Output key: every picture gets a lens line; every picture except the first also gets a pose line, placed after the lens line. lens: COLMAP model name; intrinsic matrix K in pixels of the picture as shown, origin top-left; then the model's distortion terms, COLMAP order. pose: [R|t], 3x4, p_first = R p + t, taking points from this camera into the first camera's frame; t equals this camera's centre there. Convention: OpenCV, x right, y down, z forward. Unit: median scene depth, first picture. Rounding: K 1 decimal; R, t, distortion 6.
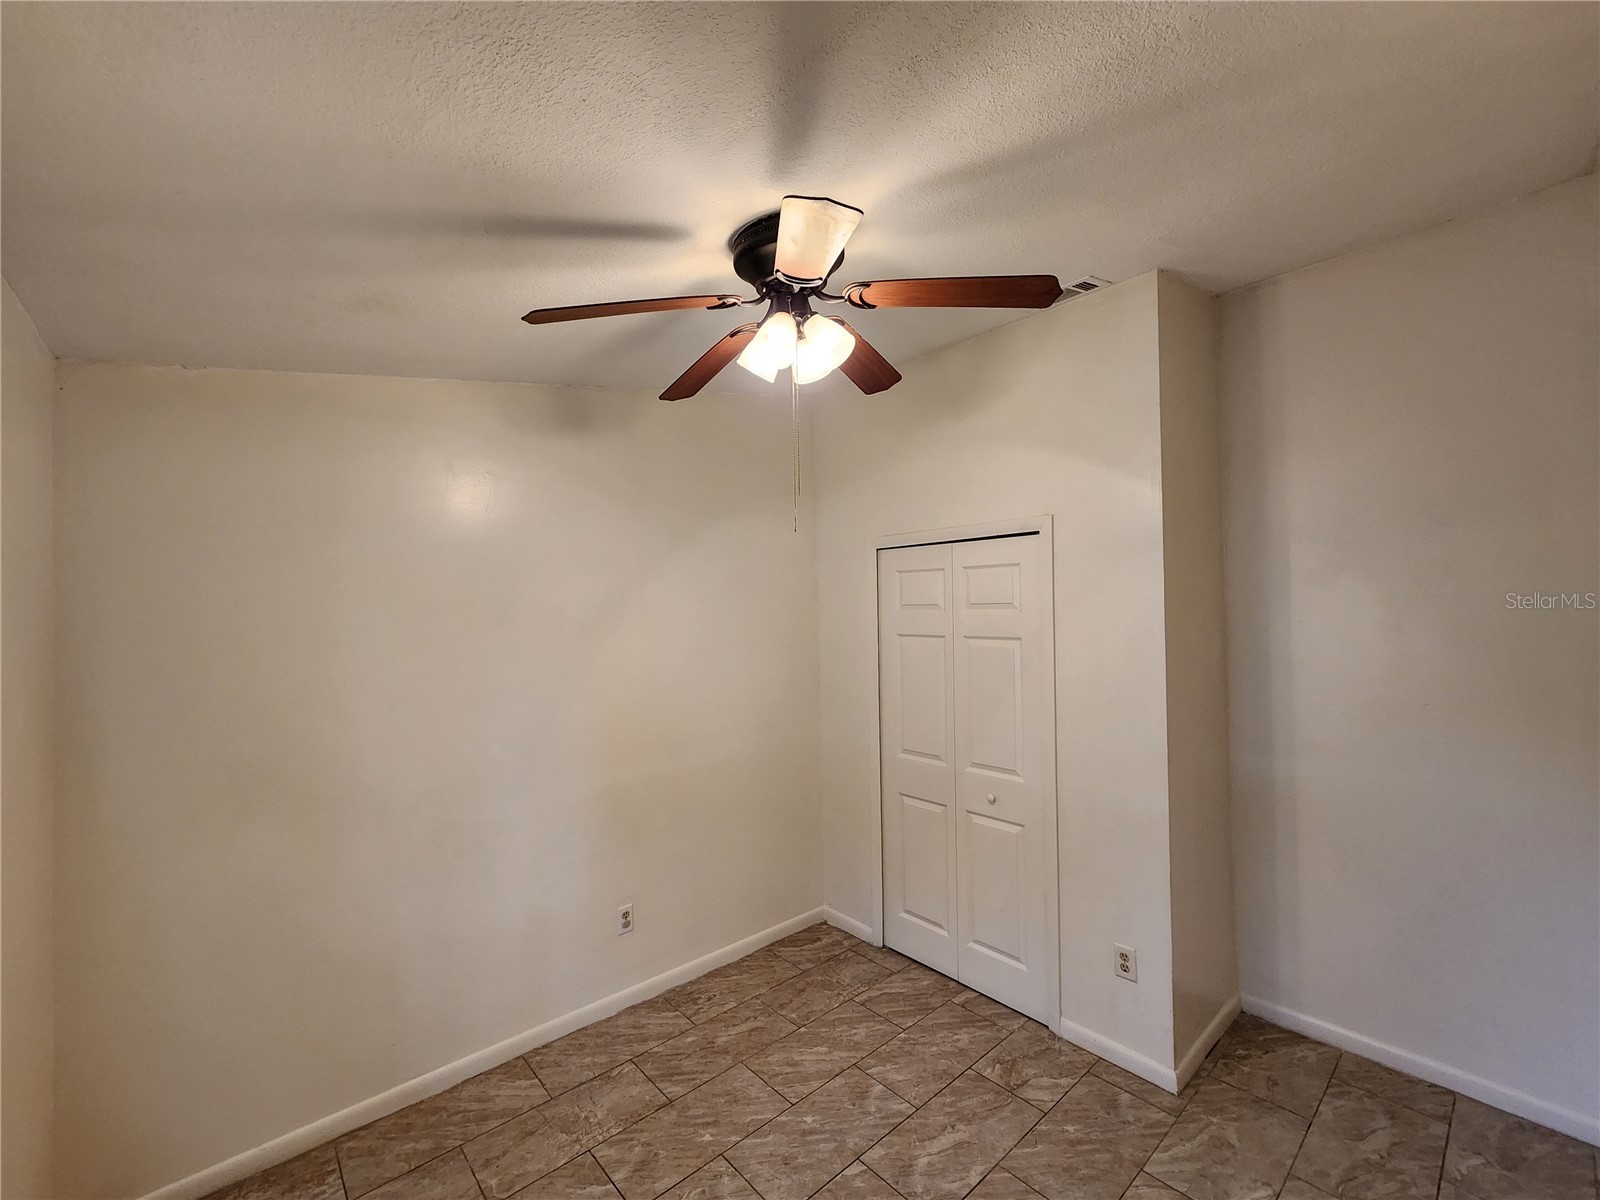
lens RADIAL K [[658.4, 0, 793.2], [0, 658.4, 602.1], [0, 0, 1]] dist [0.000748, 0.000298]
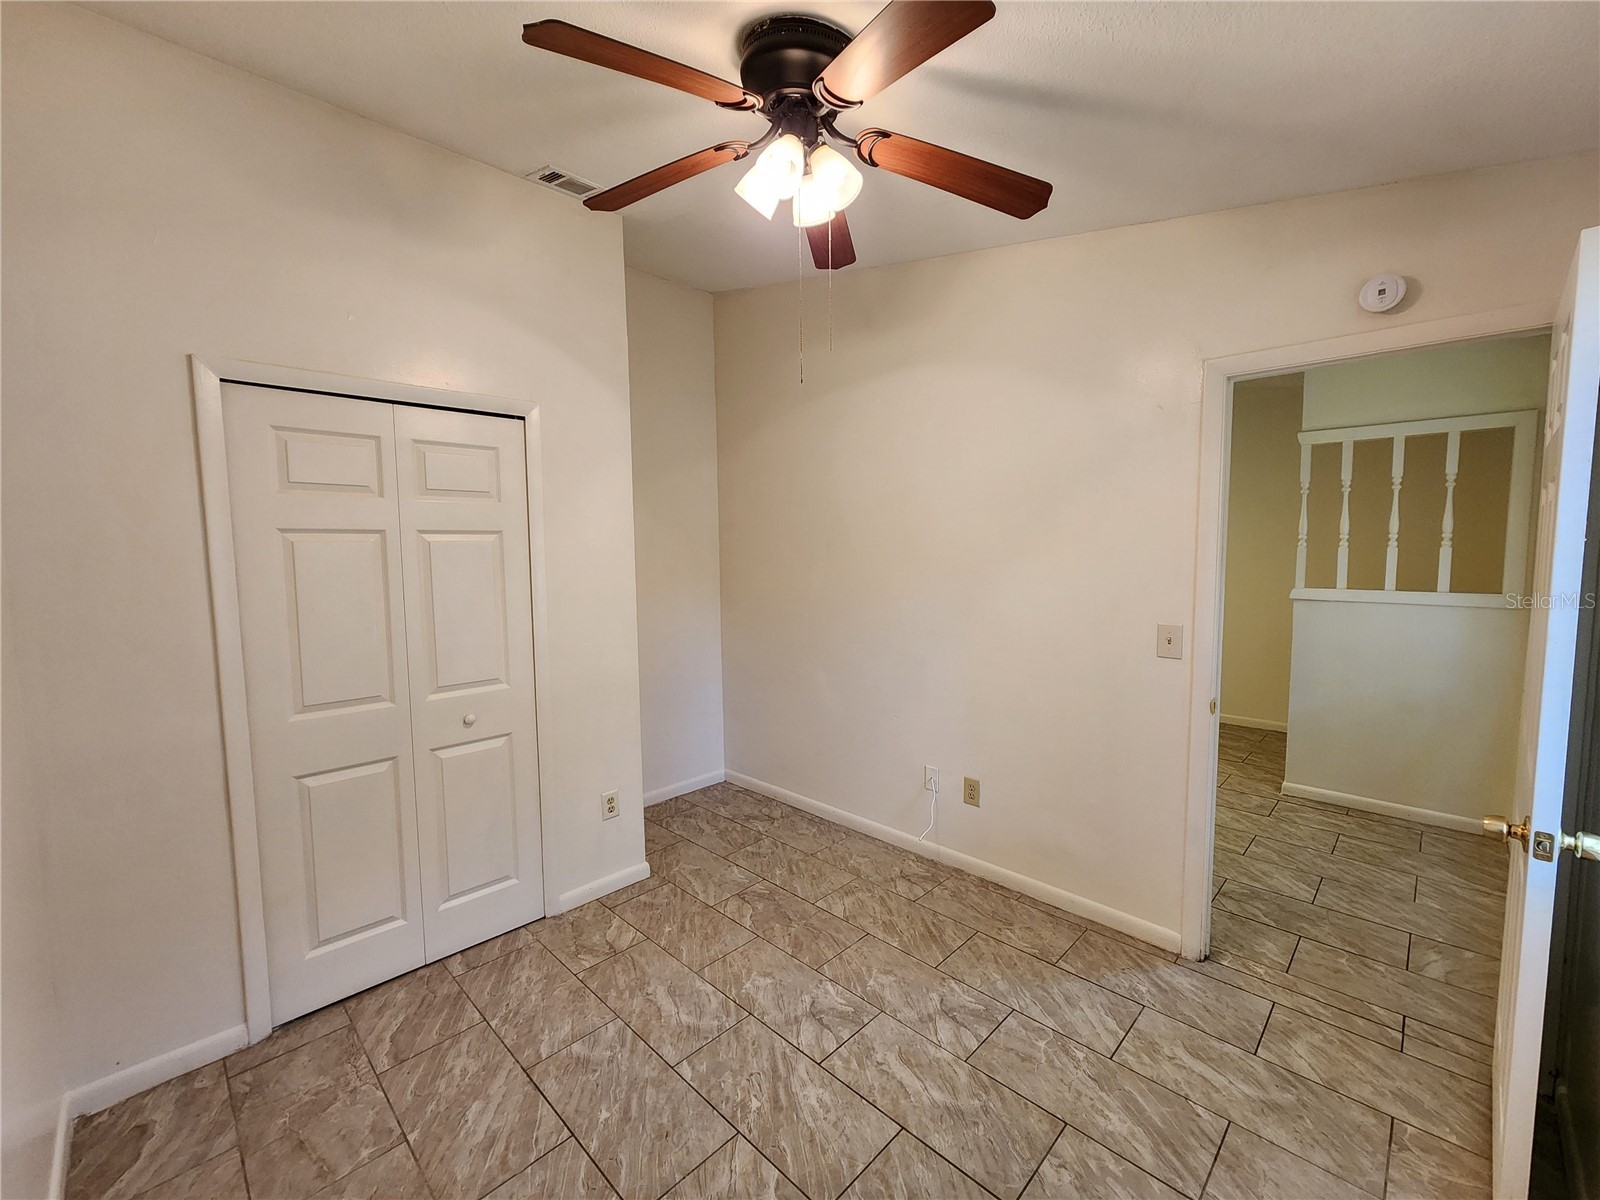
lens RADIAL K [[658.4, 0, 805.1], [0, 658.4, 596.3], [0, 0, 1]] dist [0.000748, 0.000298]
pose [[-0.065665, -0.065143, 0.995713, -0.650404], [0.002794, 0.997851, 0.065468, 0.093633], [-0.997838, 0.007081, -0.065342, 0.703200]]
